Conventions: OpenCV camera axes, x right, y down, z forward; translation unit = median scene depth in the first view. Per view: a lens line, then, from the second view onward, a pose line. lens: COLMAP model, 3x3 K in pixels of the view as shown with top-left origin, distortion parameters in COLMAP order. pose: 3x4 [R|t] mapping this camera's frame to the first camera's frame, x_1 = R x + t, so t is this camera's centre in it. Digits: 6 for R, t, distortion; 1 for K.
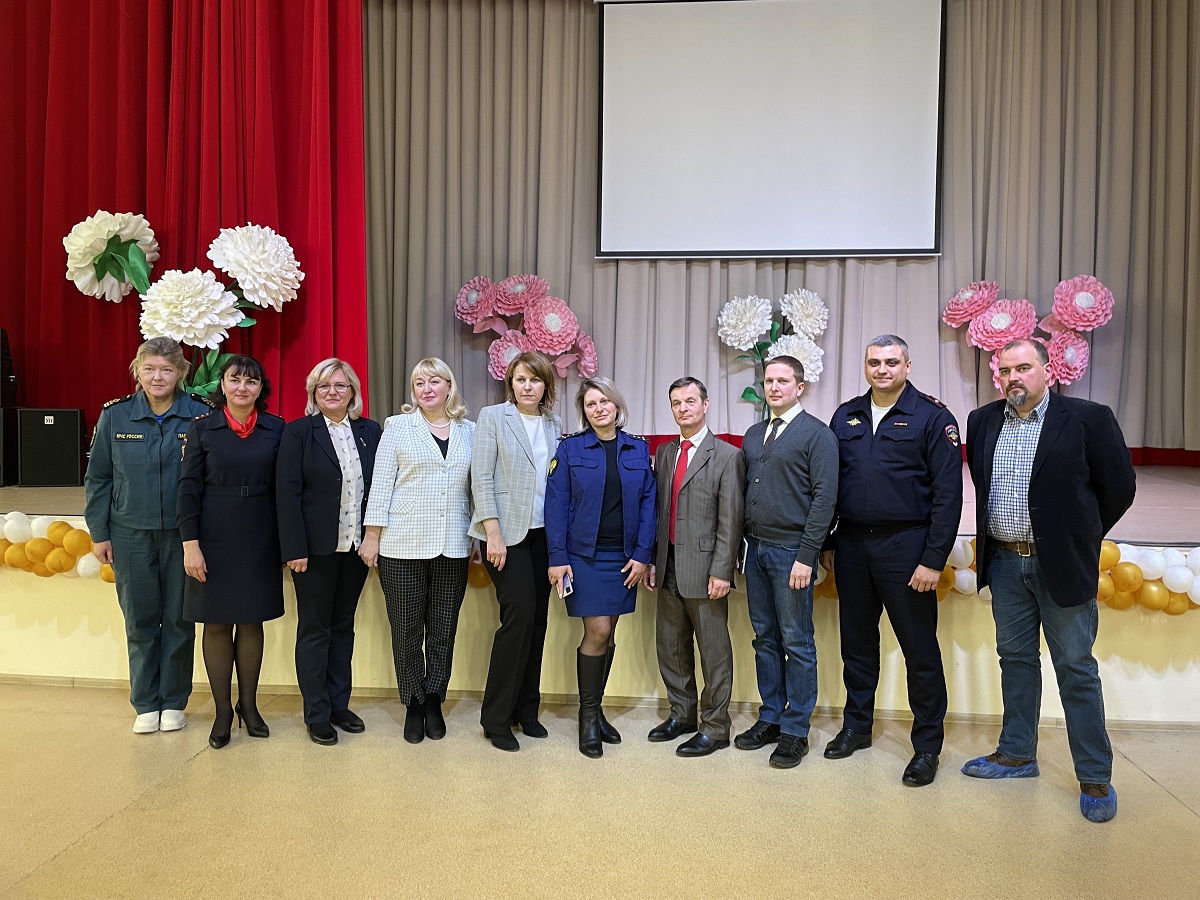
lens RADIAL K [[883.1, 0, 628.9], [0, 883.1, 449.6], [0, 0, 1]] dist [0.087914, -0.142461]
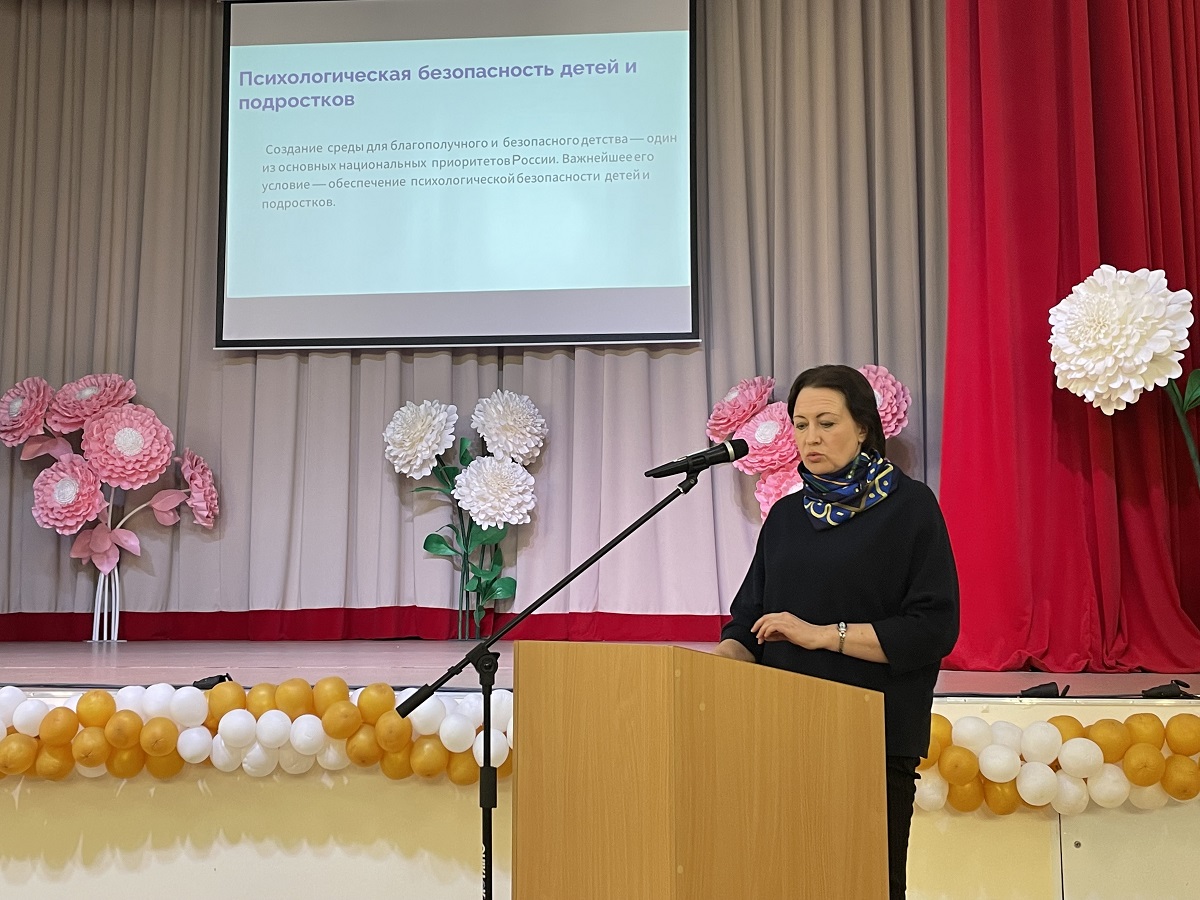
lens RADIAL K [[1410.0, 0, 594.8], [0, 1410.0, 430.7], [0, 0, 1]] dist [0.133864, -0.197502]
pose [[0.999869, -0.012193, 0.010608, 0.251508], [0.013794, 0.985852, -0.167051, 0.033730], [-0.008421, 0.167176, 0.985891, -0.073670]]
